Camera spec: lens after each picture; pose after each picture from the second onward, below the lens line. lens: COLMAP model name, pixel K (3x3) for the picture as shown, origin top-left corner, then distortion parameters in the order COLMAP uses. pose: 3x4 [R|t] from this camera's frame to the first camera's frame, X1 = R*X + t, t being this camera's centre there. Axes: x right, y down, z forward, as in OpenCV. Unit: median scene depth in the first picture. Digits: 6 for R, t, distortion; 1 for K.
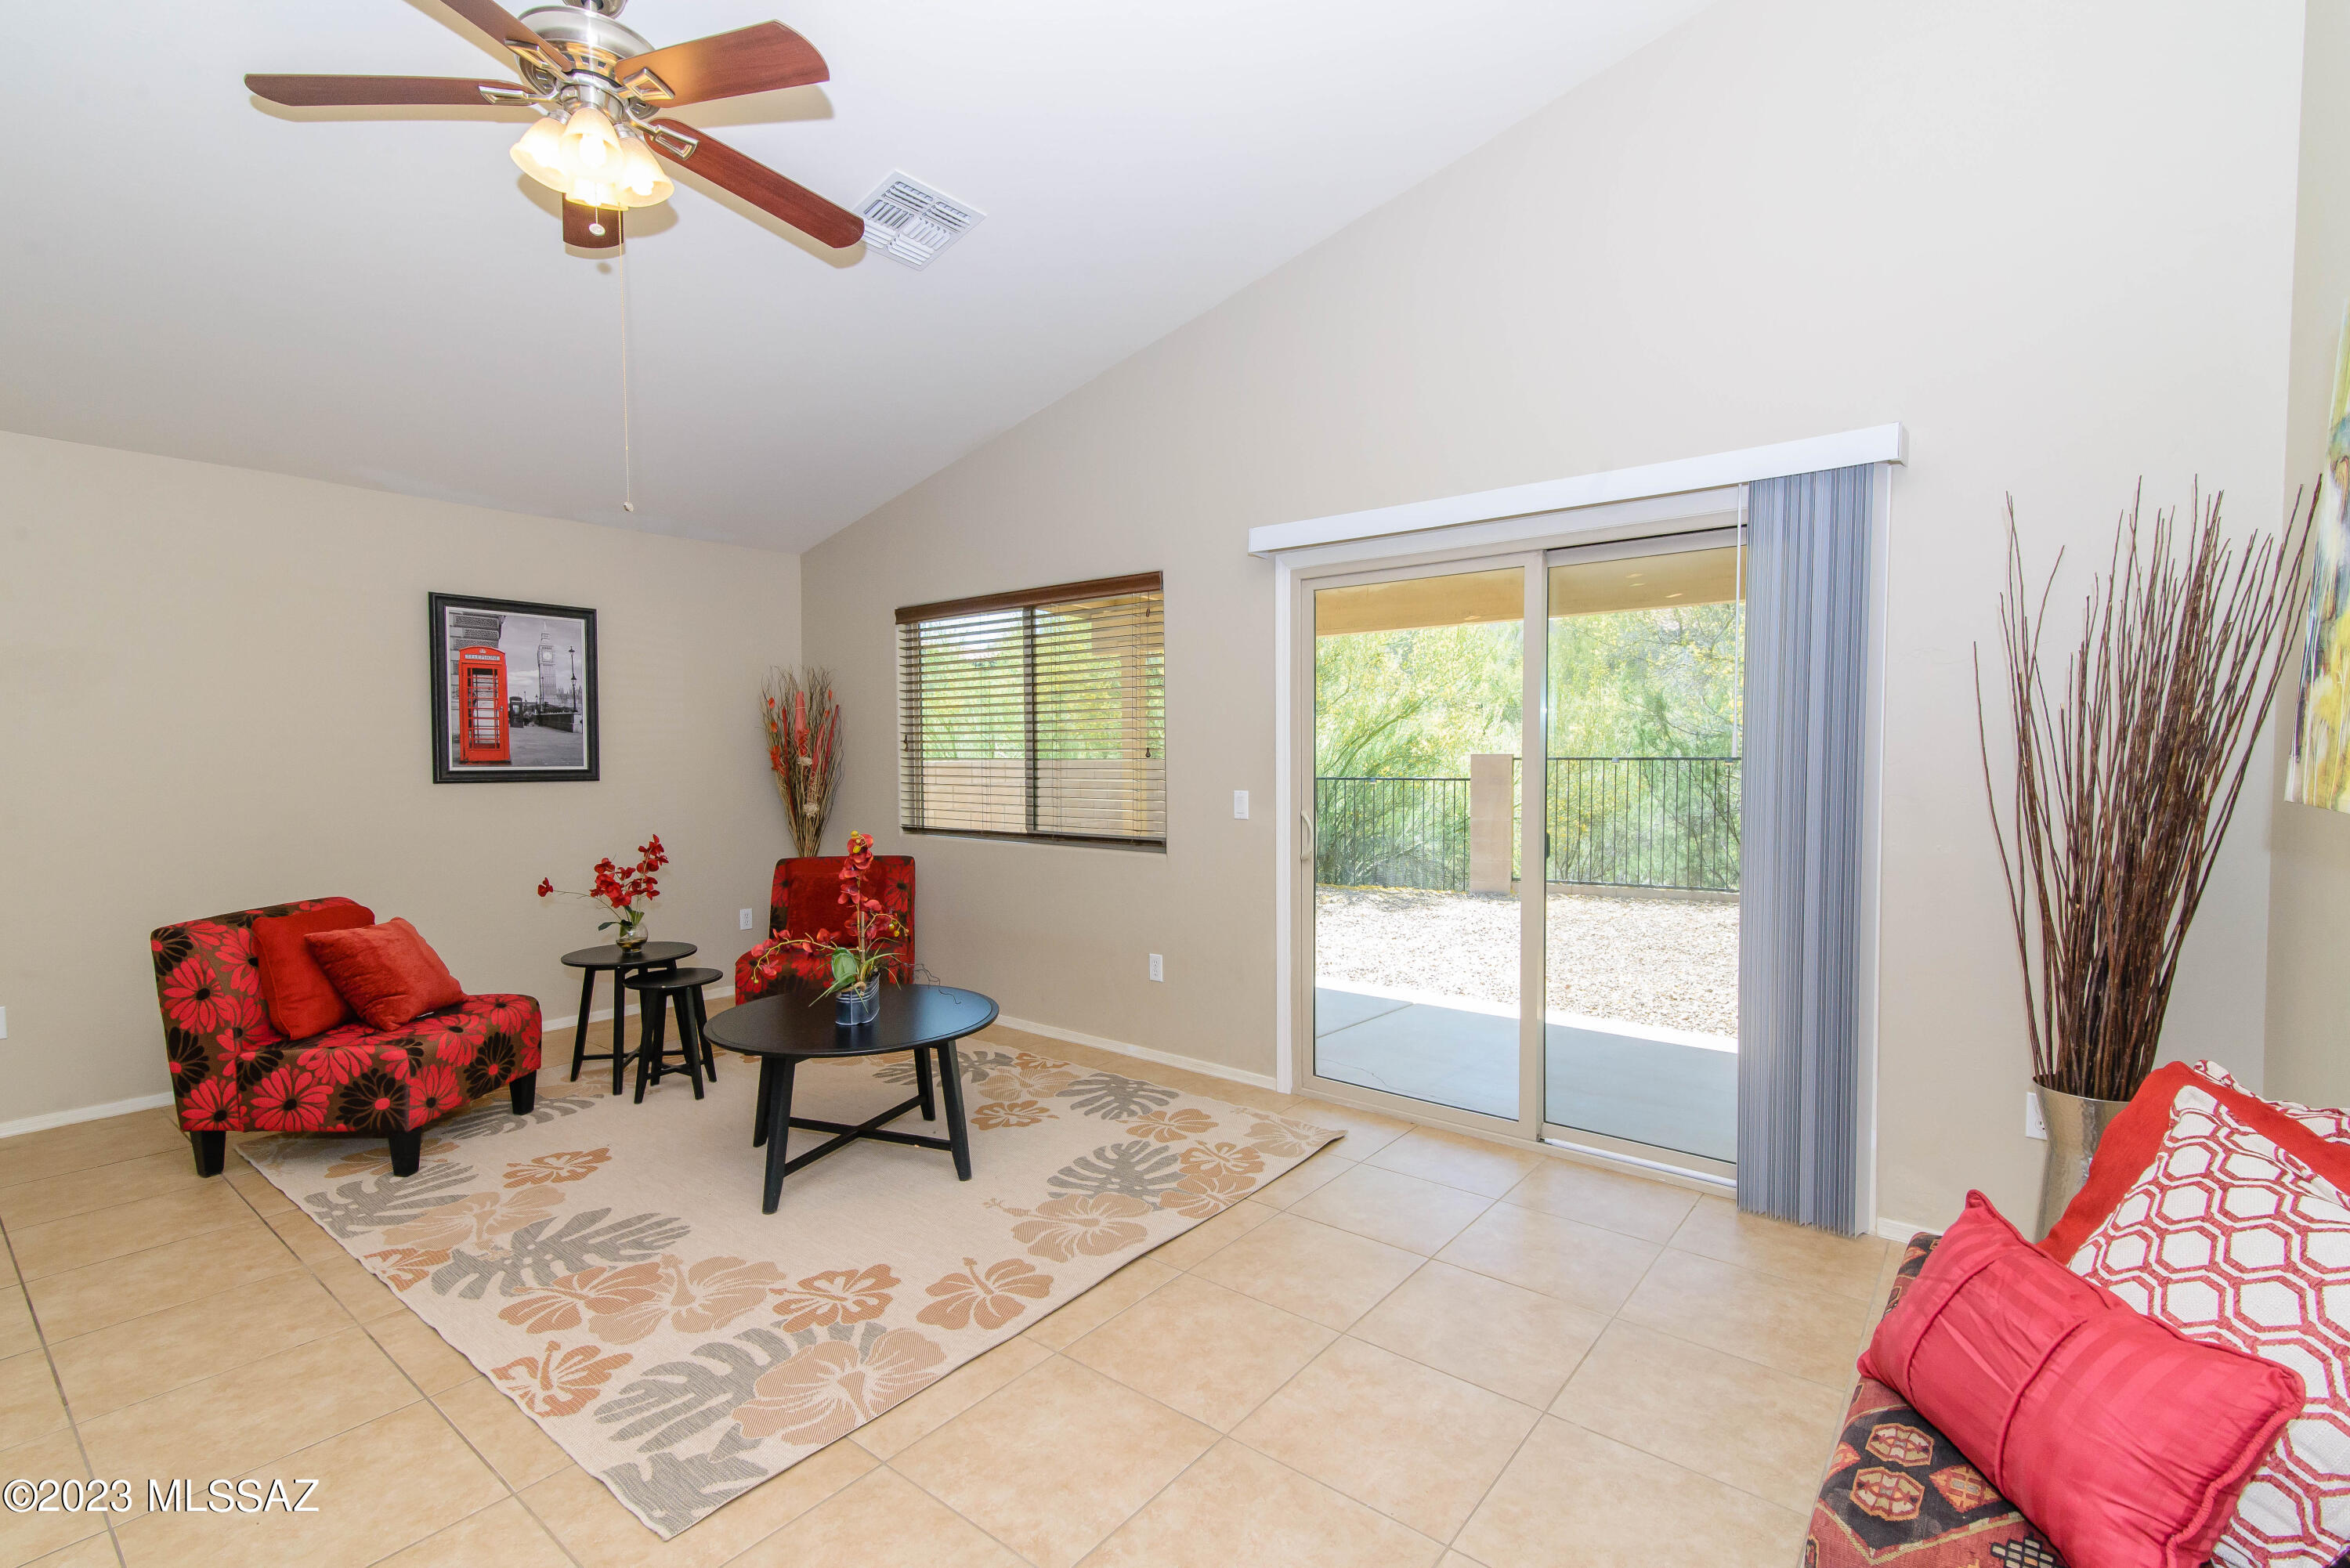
lens RADIAL K [[1061.5, 0, 1166.7], [0, 1061.5, 789.3], [0, 0, 1]] dist [0.018722, -0.002815]
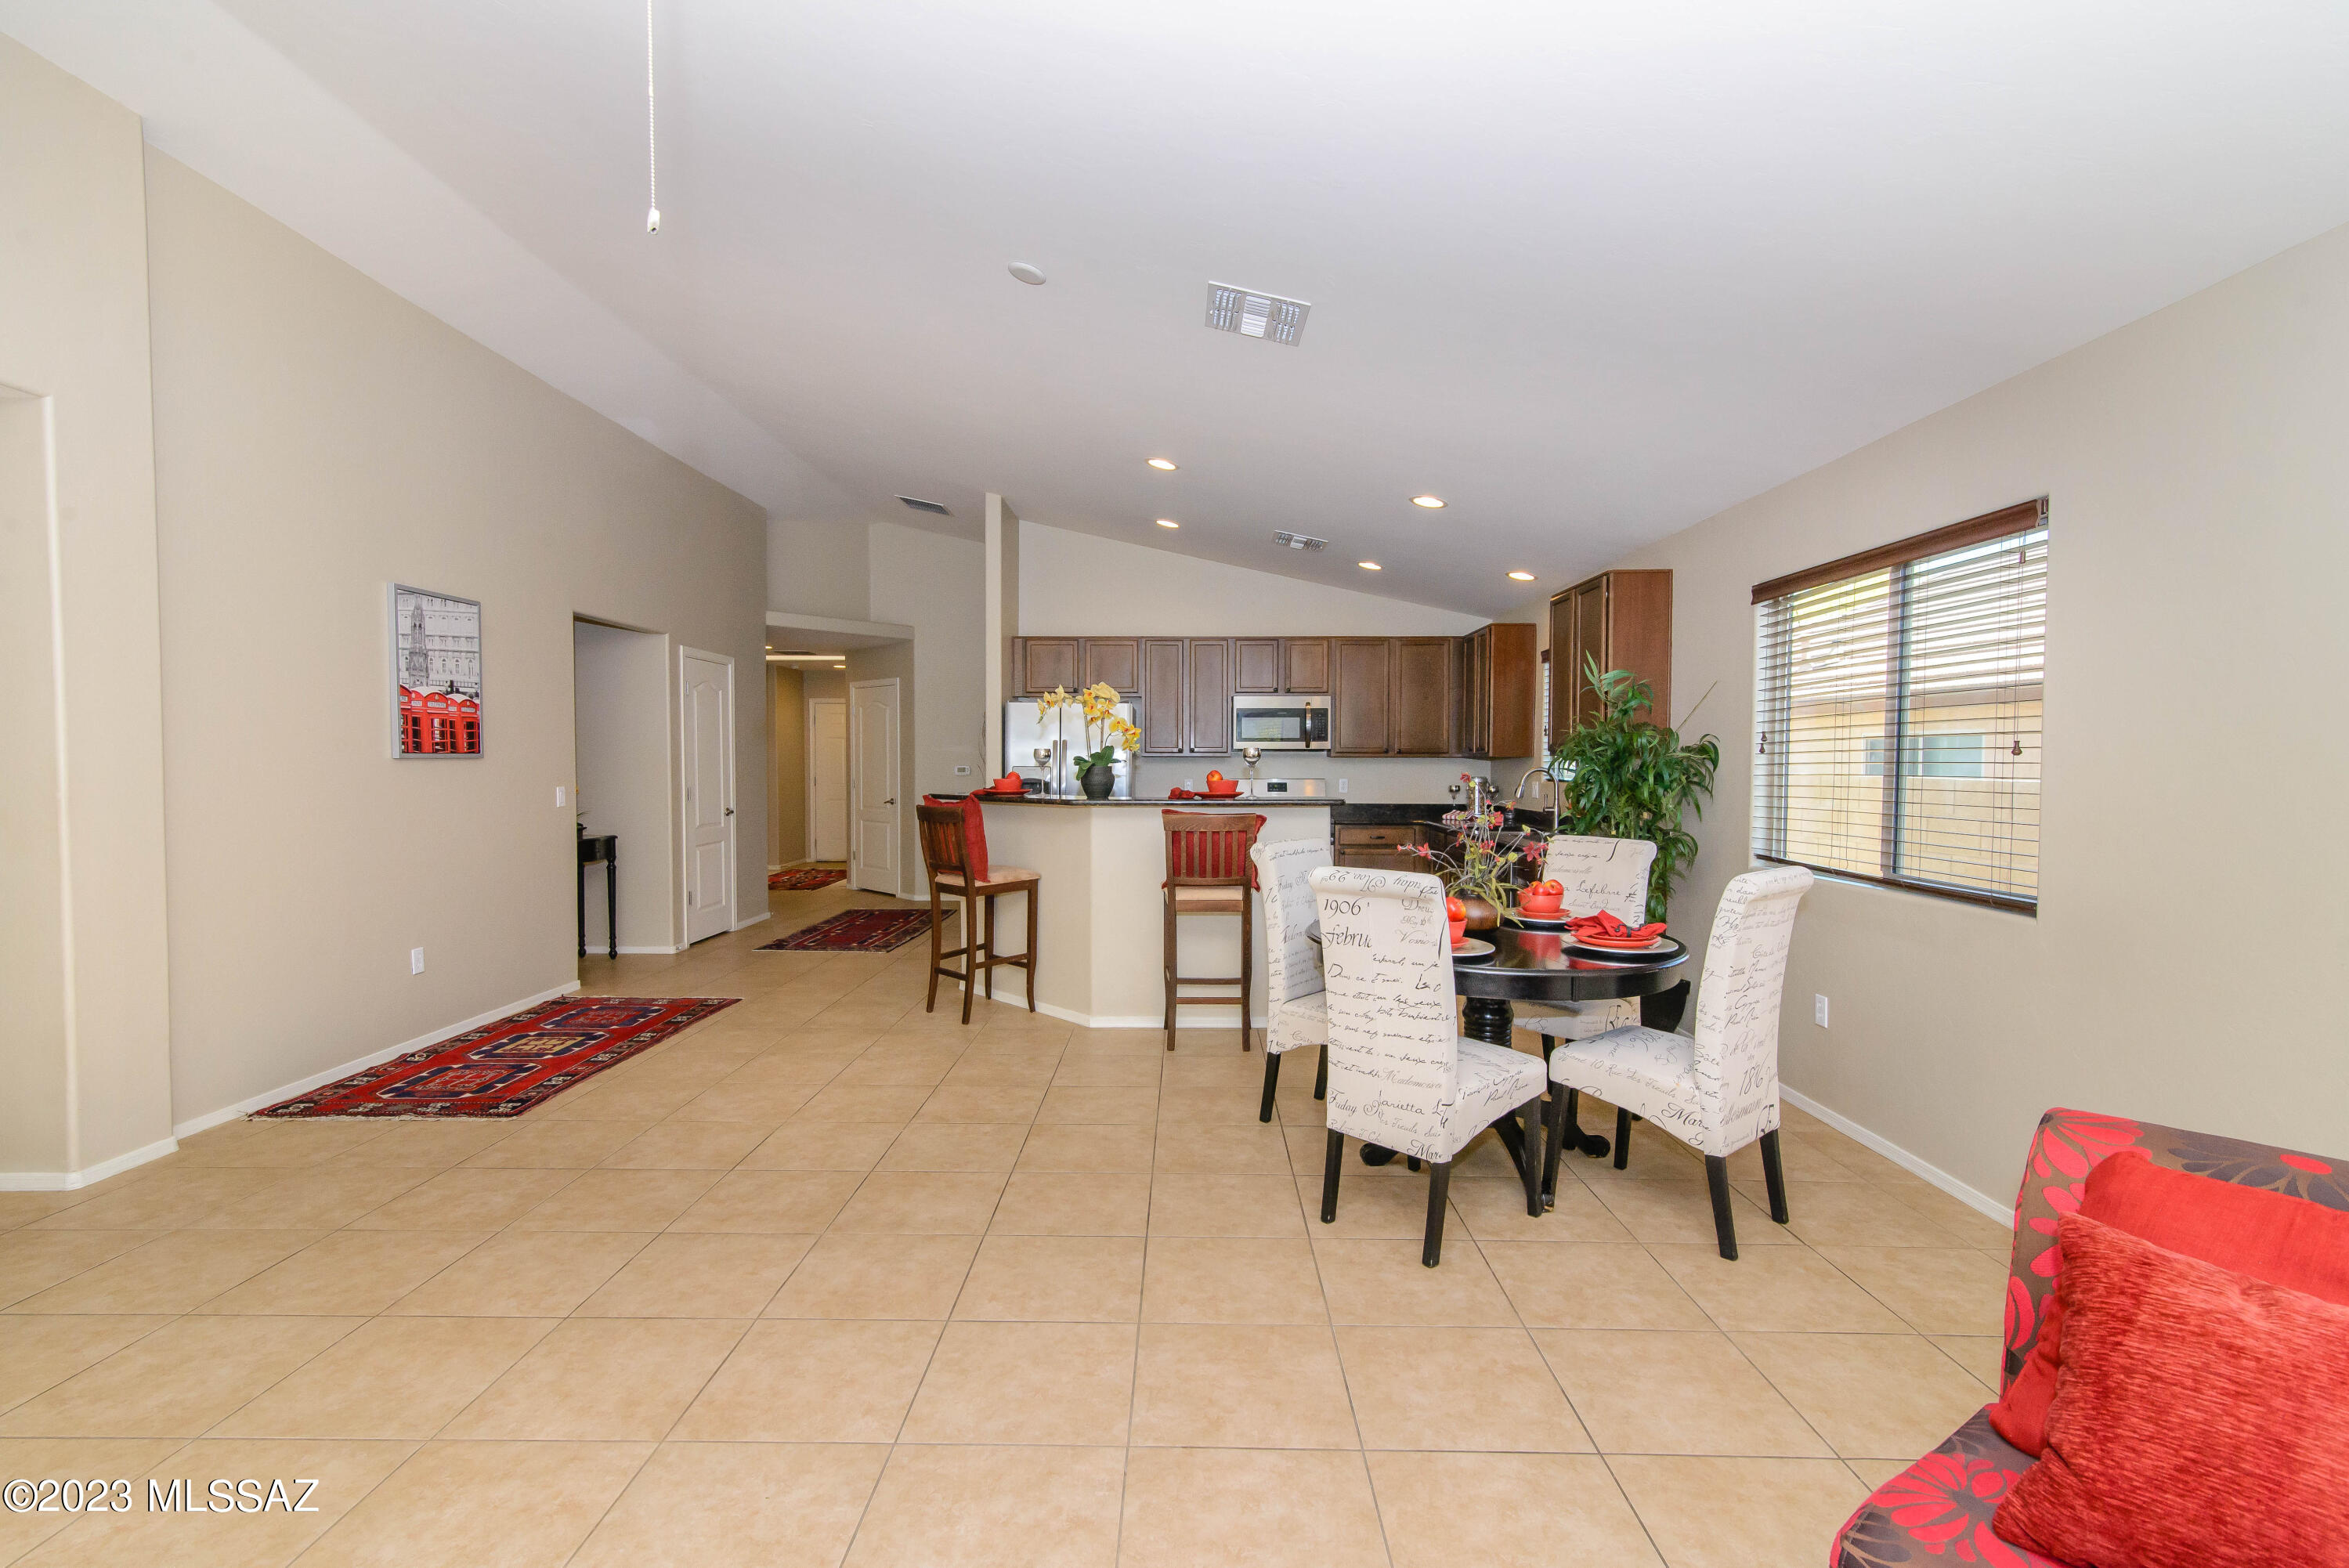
lens RADIAL K [[1061.1, 0, 1174.2], [0, 1061.1, 788.1], [0, 0, 1]] dist [0.018722, -0.002815]
pose [[-0.782635, 0.018986, -0.622191, -0.203411], [-0.021202, 0.998142, 0.057126, -0.030156], [0.622120, 0.057901, -0.780778, 0.787305]]
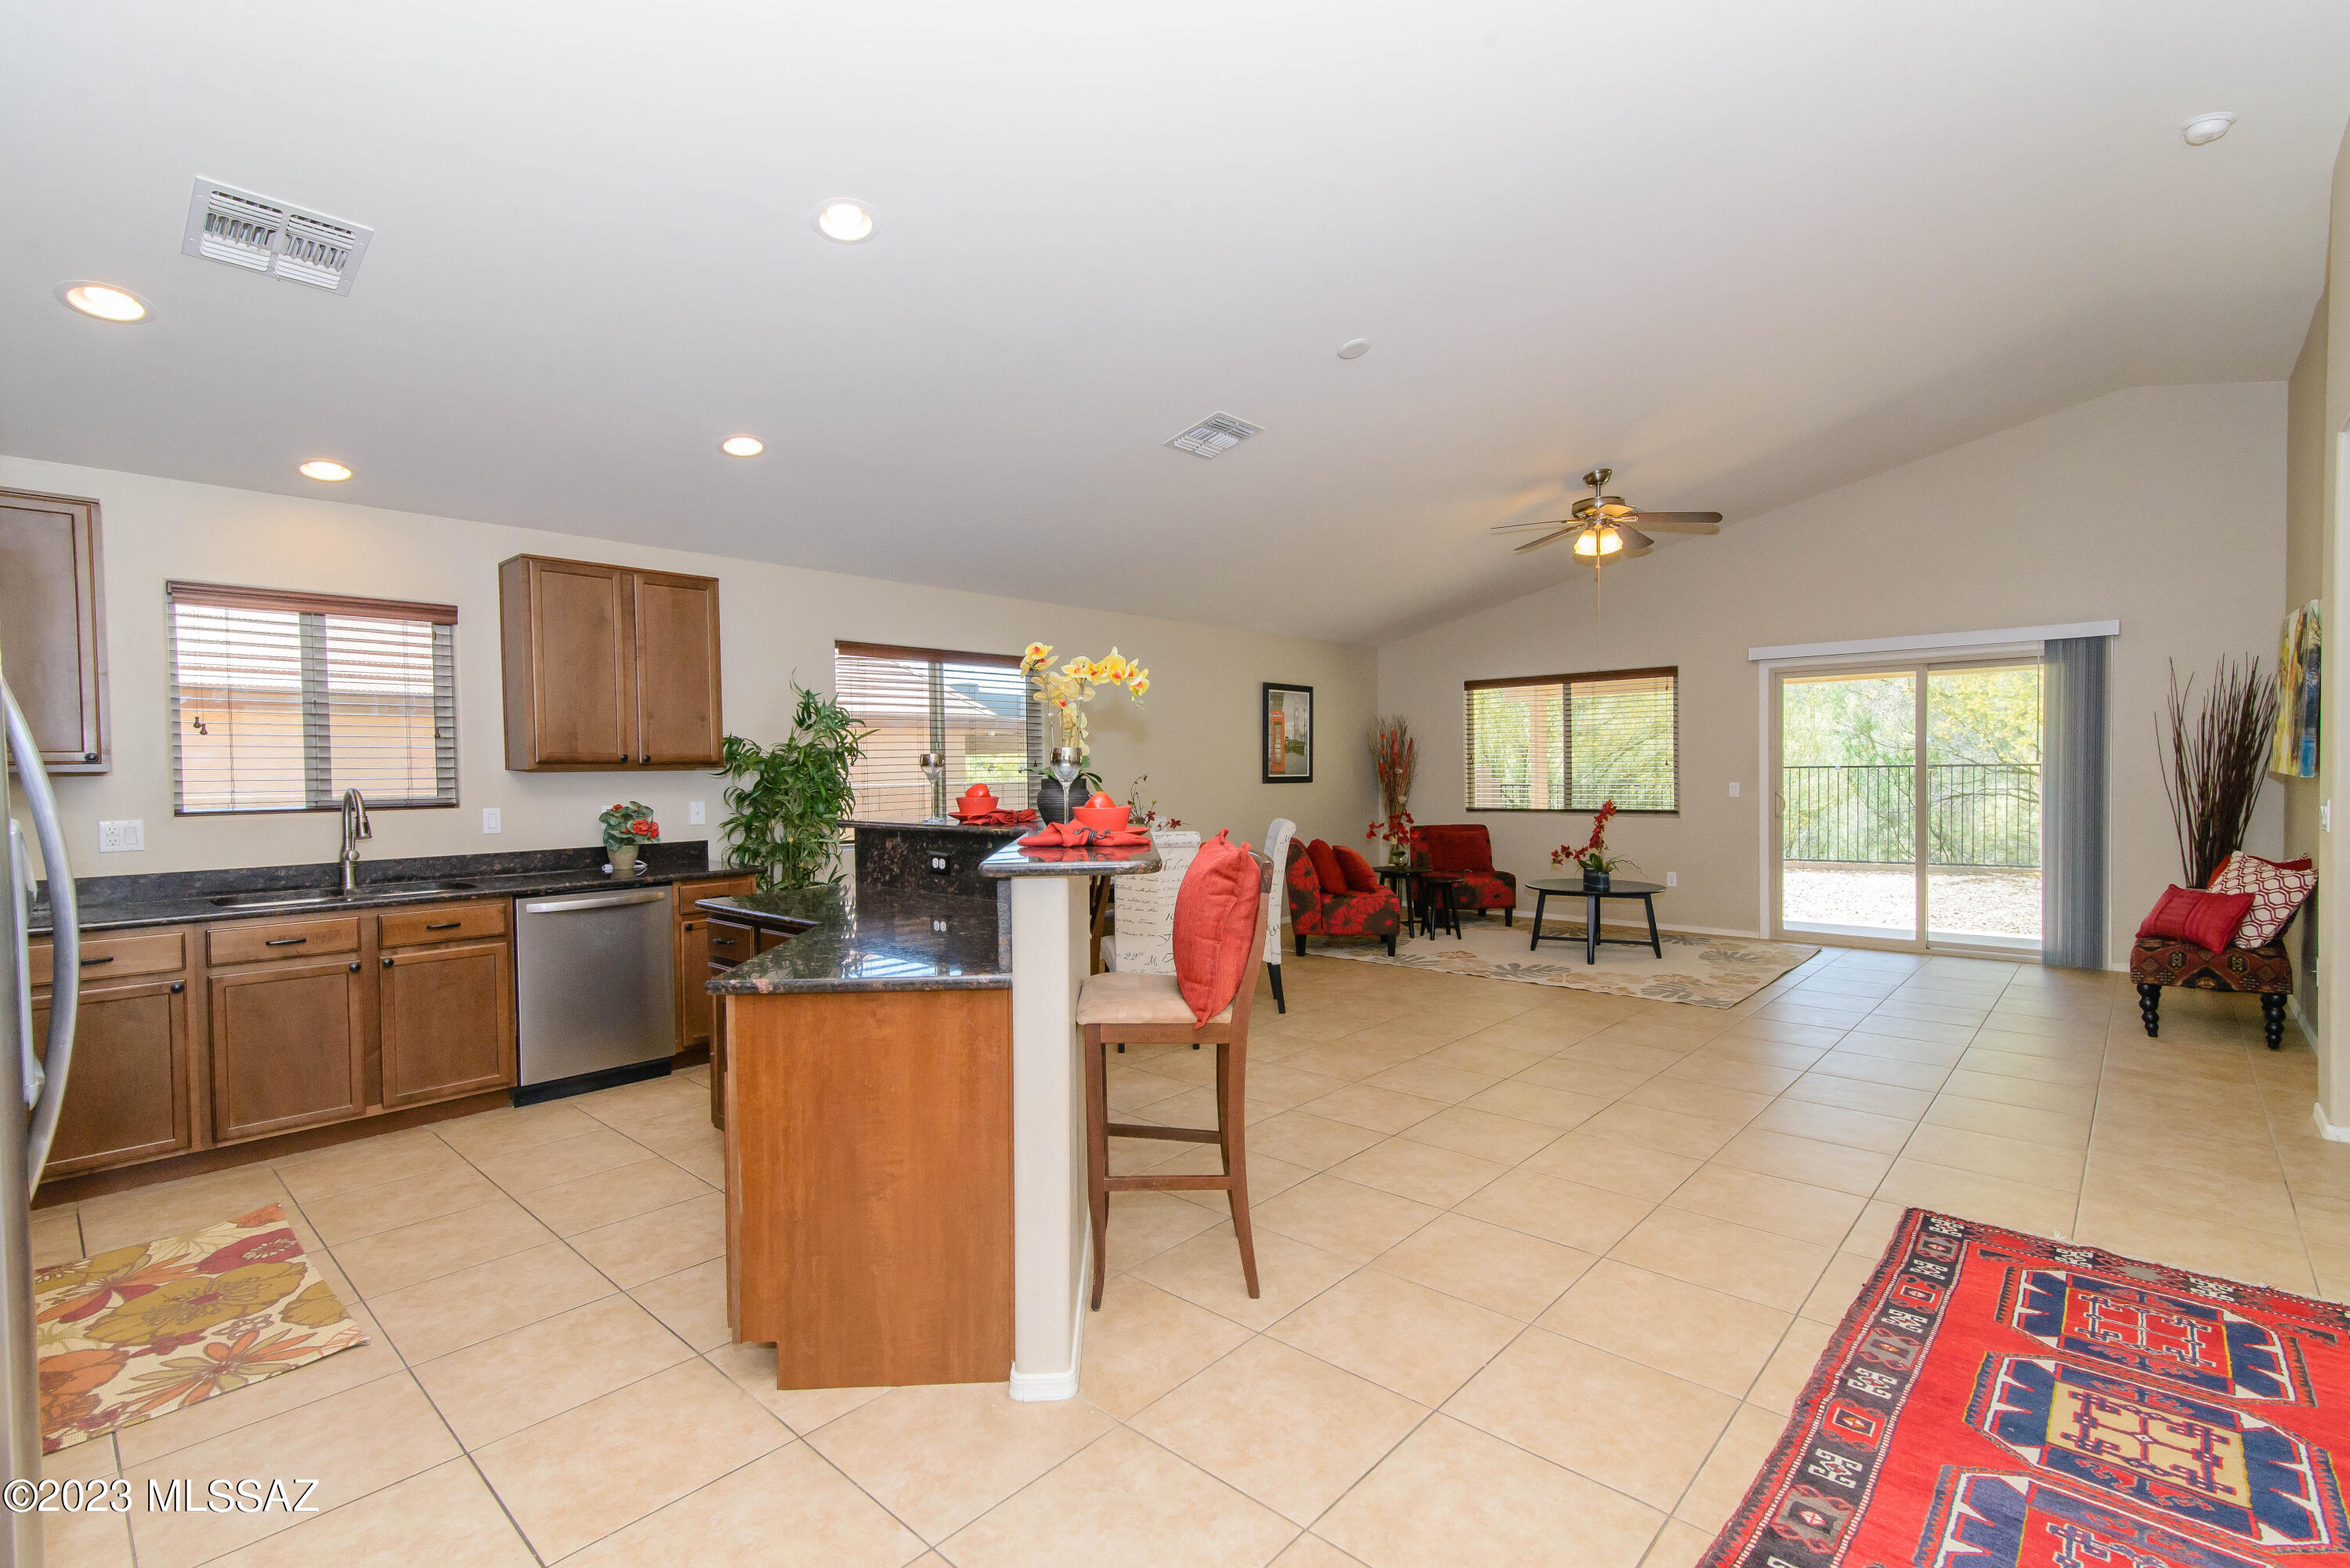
lens RADIAL K [[1061.5, 0, 1165.7], [0, 1061.5, 794.9], [0, 0, 1]] dist [0.018722, -0.002815]
pose [[0.997918, -0.007626, -0.064050, -0.730695], [0.006957, 0.999919, -0.010658, 0.032507], [0.064126, 0.010190, 0.997890, -0.865425]]
